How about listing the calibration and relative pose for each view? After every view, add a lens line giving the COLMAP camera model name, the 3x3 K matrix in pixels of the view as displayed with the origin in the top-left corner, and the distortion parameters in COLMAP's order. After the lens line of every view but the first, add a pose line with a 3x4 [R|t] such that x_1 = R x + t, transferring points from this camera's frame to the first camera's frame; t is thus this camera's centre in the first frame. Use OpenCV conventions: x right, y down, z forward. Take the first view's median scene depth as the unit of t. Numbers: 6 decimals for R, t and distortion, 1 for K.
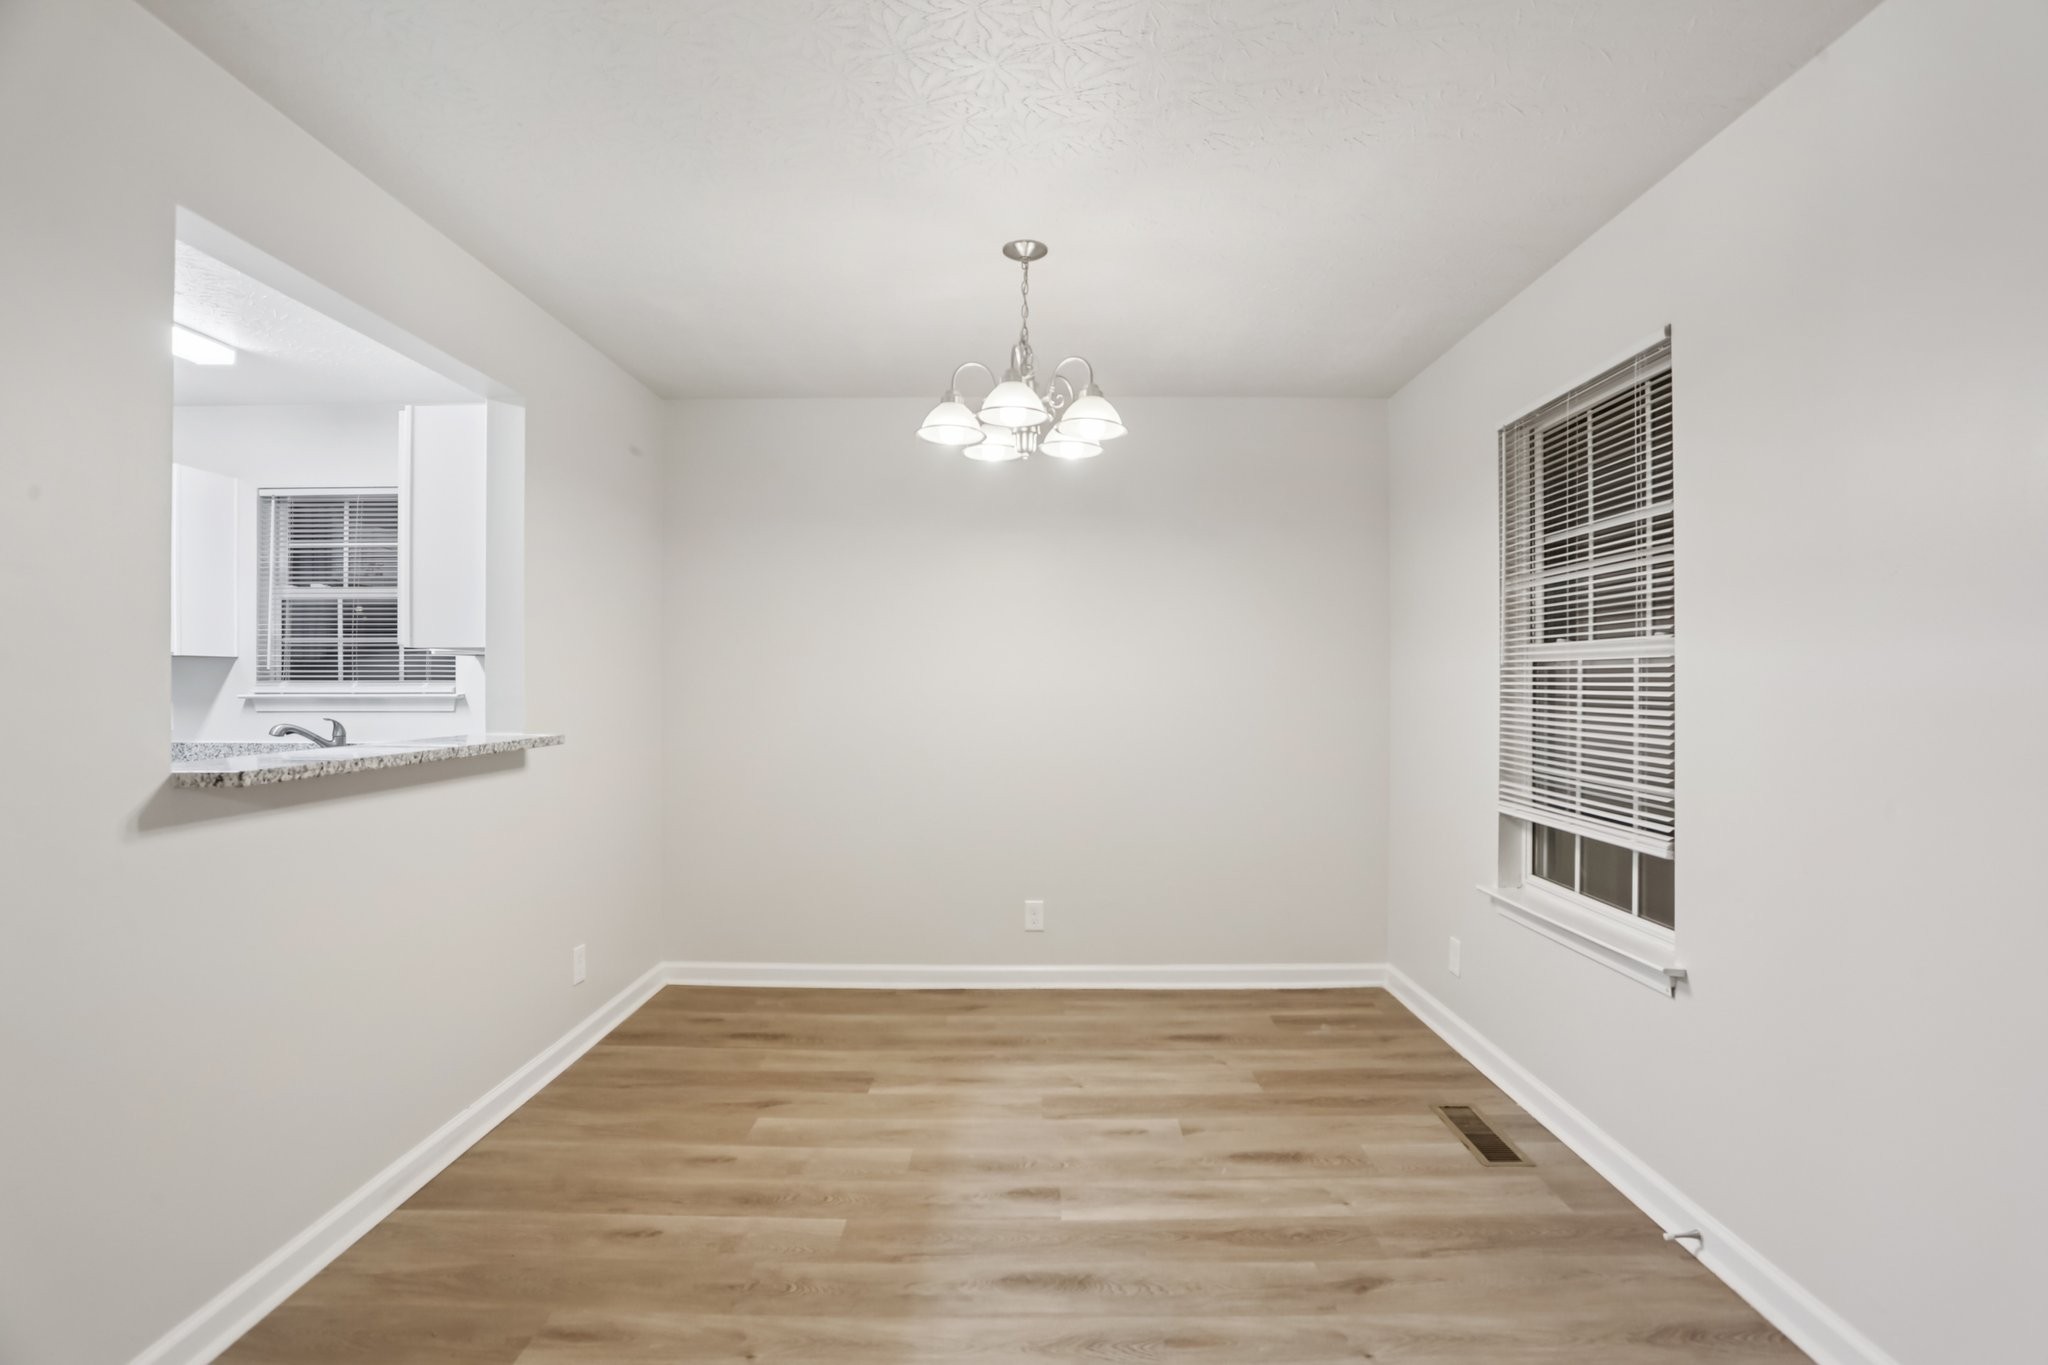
lens RADIAL K [[995.2, 0, 1034.6], [0, 995.2, 685.0], [0, 0, 1]] dist [-0.071672, 0.035776]
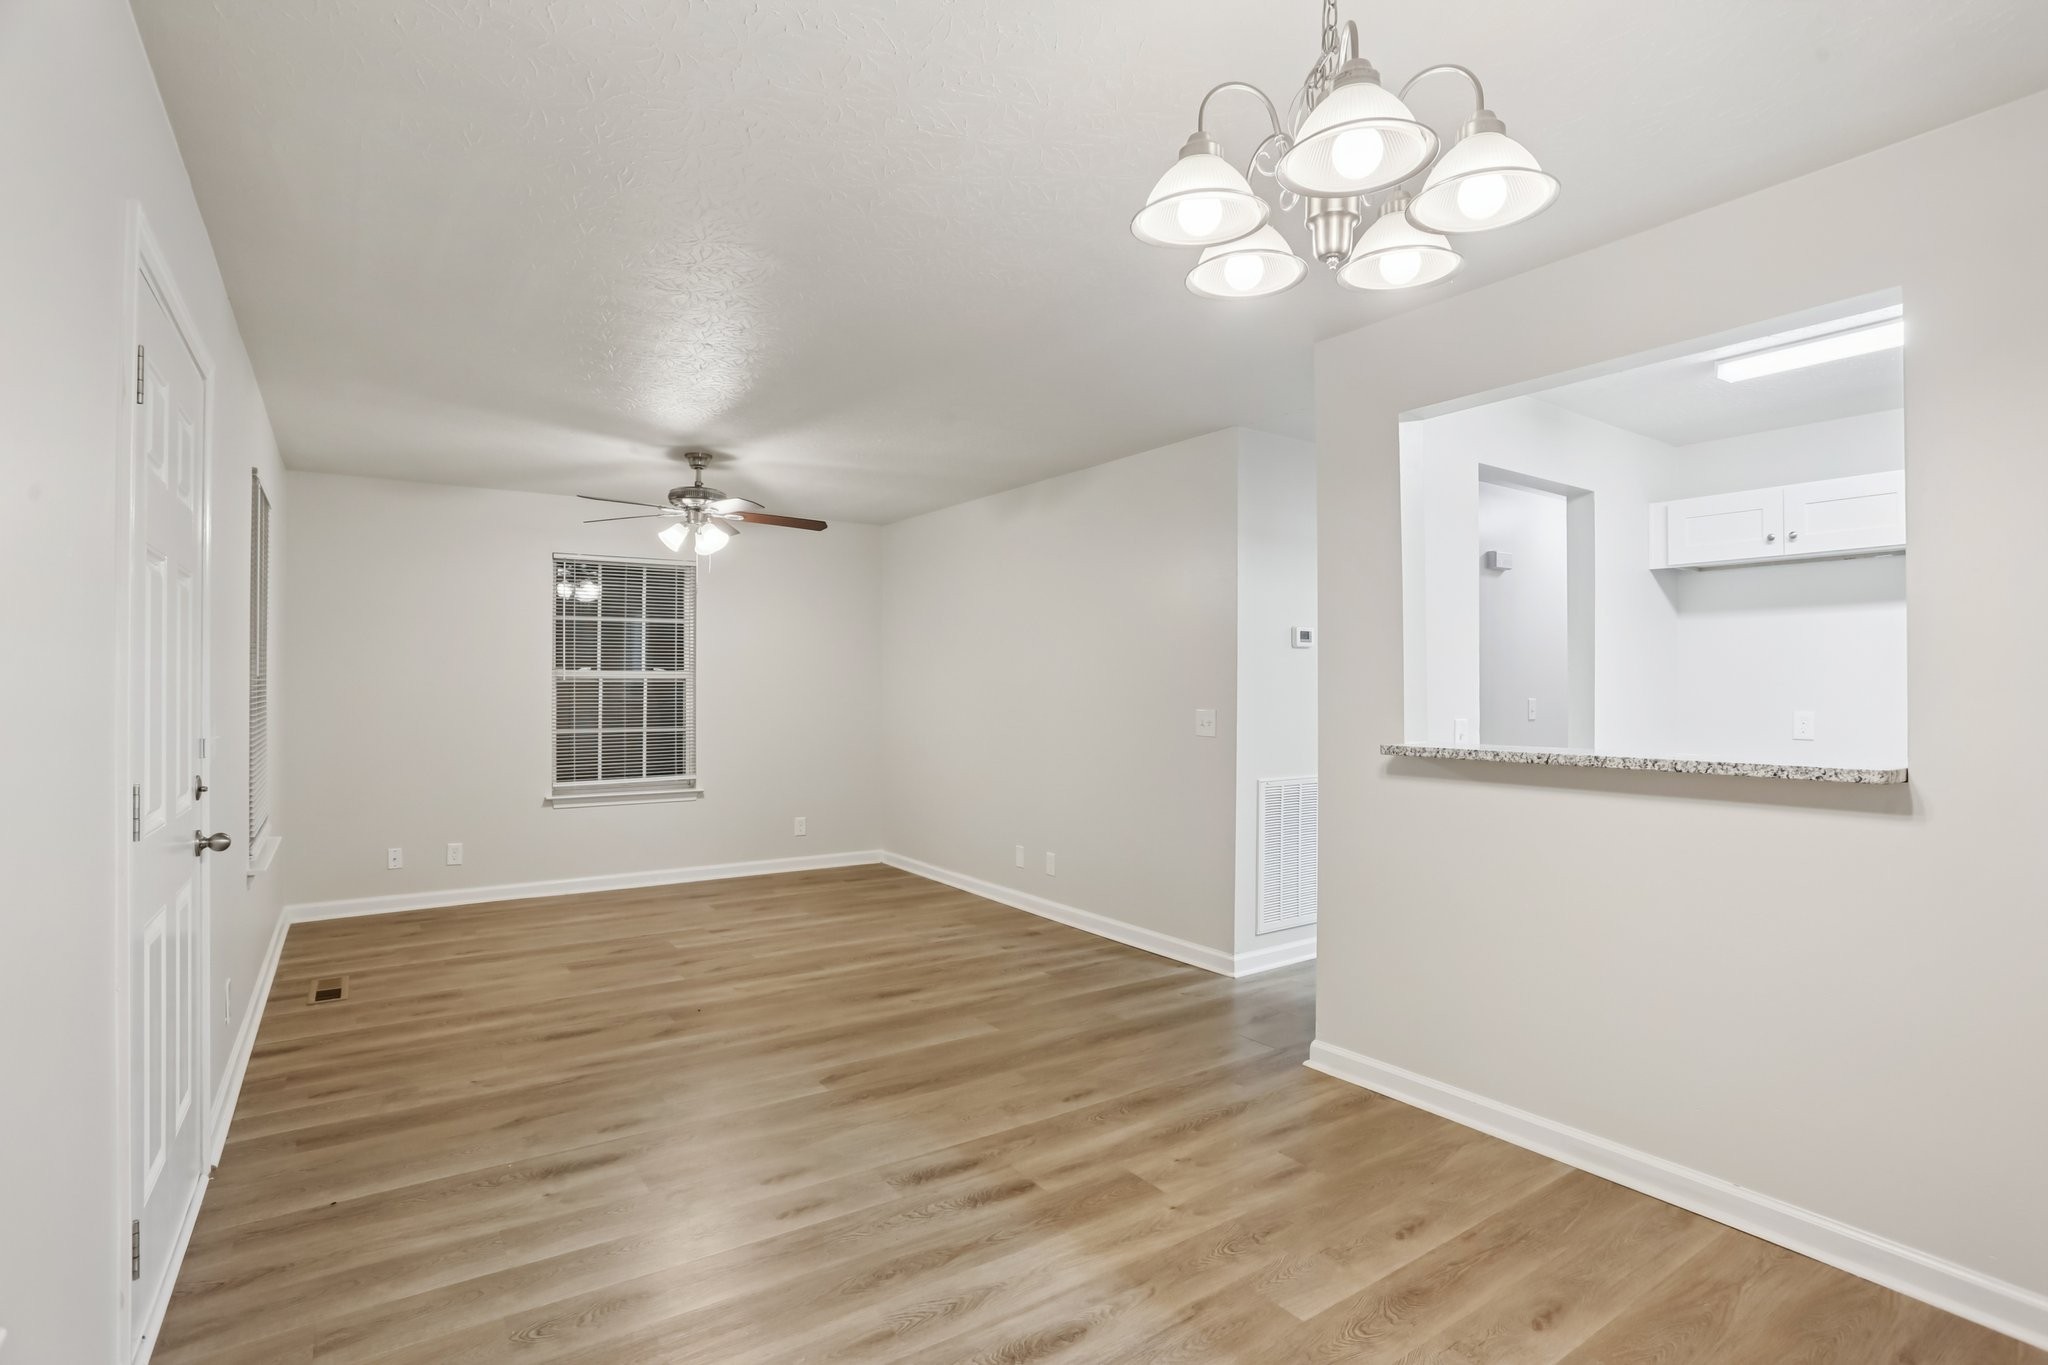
lens RADIAL K [[996.7, 0, 1029.7], [0, 996.7, 689.2], [0, 0, 1]] dist [-0.076817, 0.036402]
pose [[-0.822046, -0.002637, -0.569415, 0.437205], [-0.004368, 0.999989, 0.001674, -0.004496], [0.569404, 0.003863, -0.822049, 1.395119]]
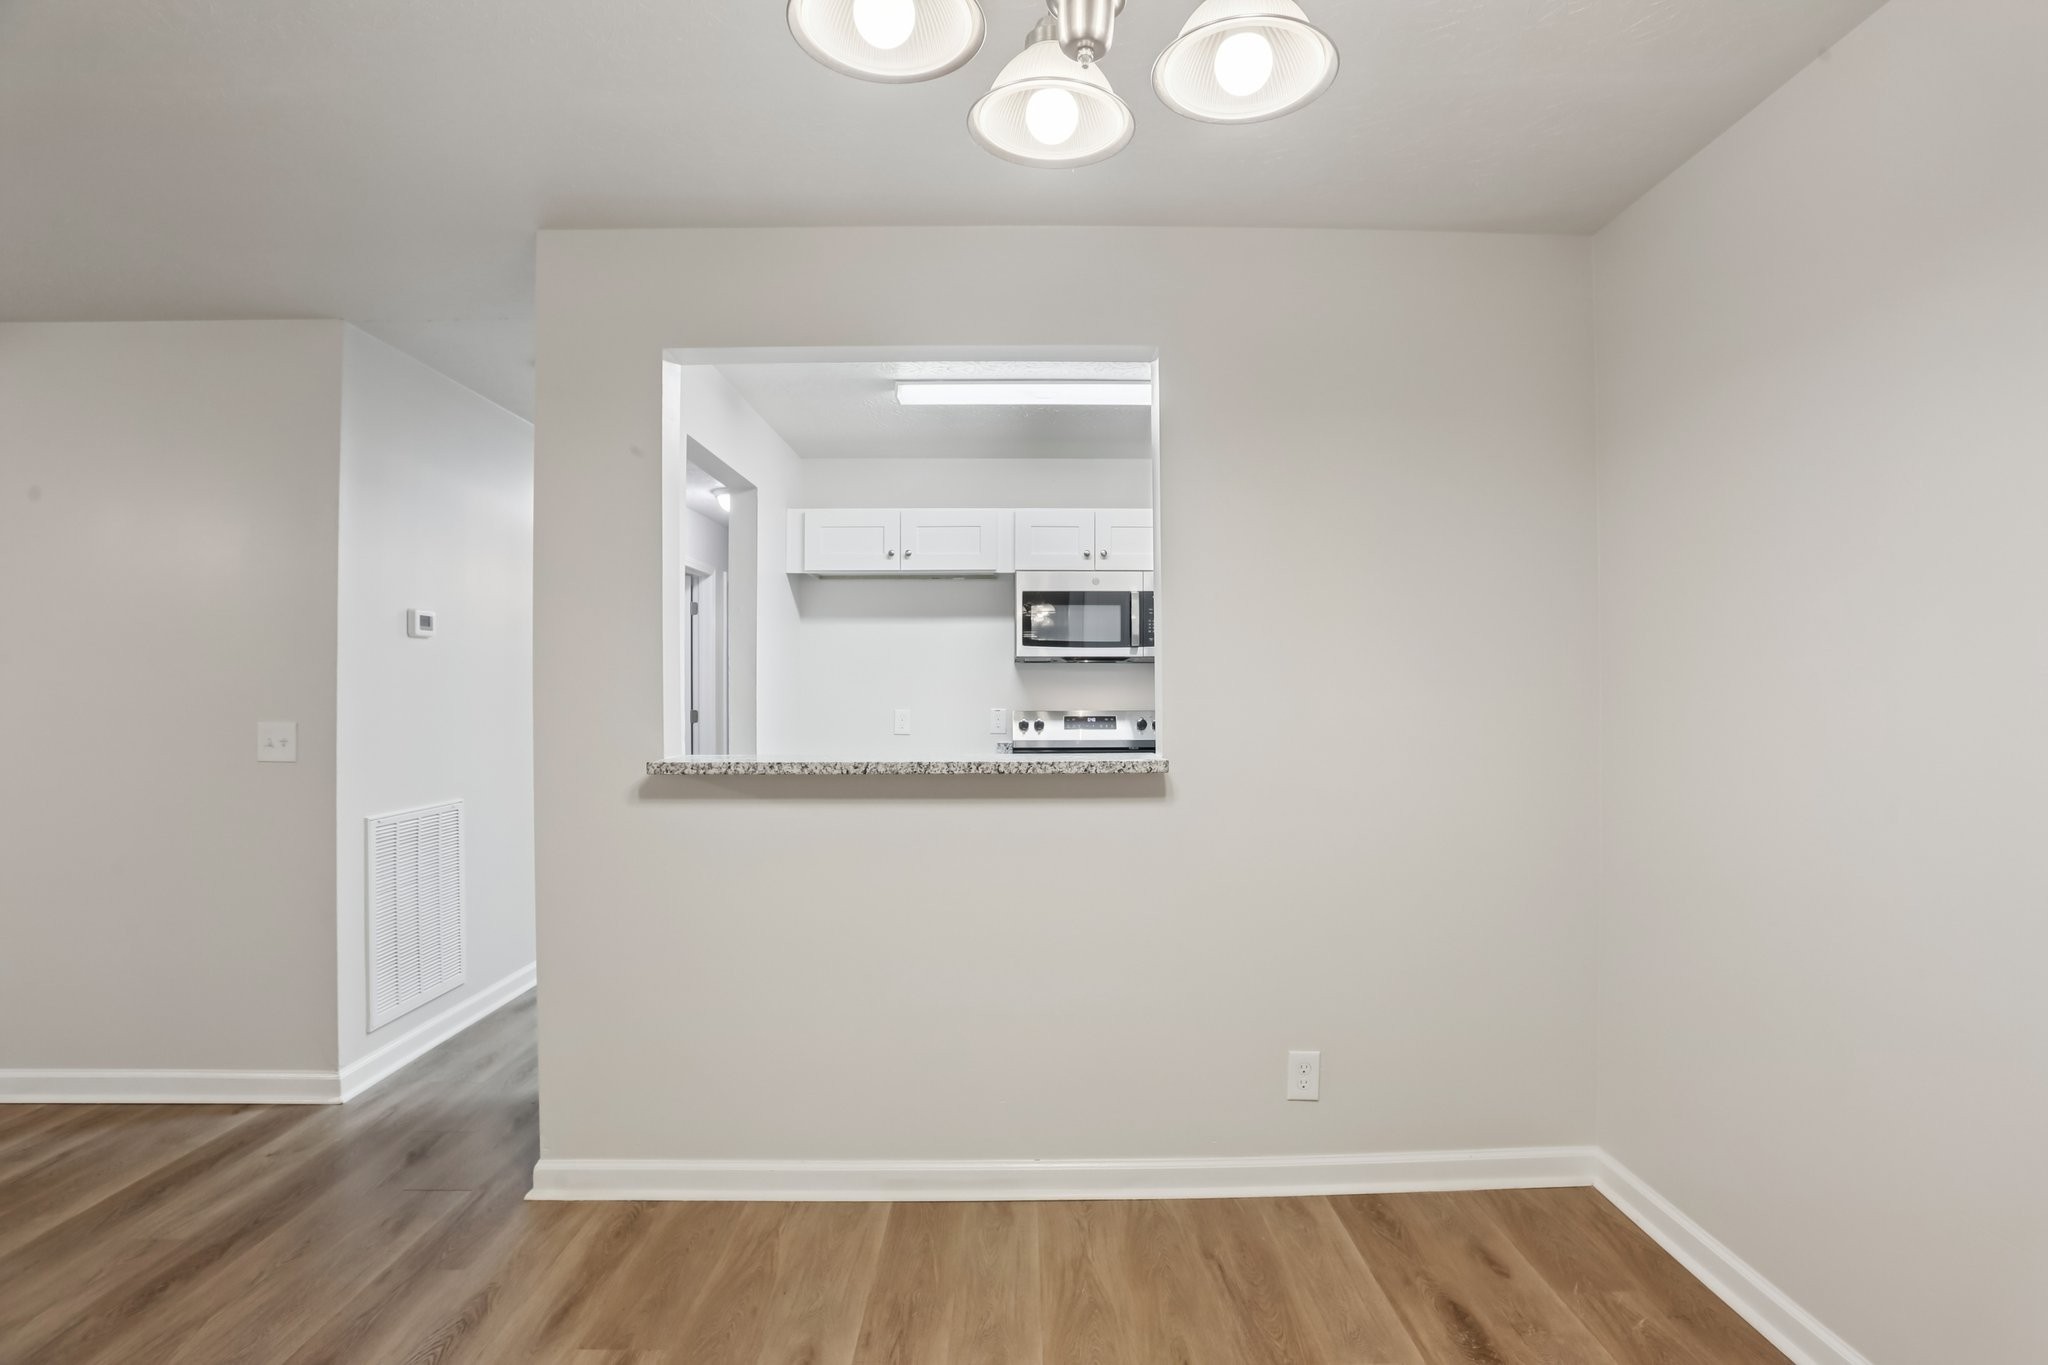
lens RADIAL K [[996.7, 0, 1029.7], [0, 996.7, 689.2], [0, 0, 1]] dist [-0.076817, 0.036402]
pose [[0.011486, -0.002031, -0.999932, 0.352320], [-0.000150, 0.999998, -0.002032, -0.004899], [0.999934, 0.000174, 0.011486, 1.020341]]
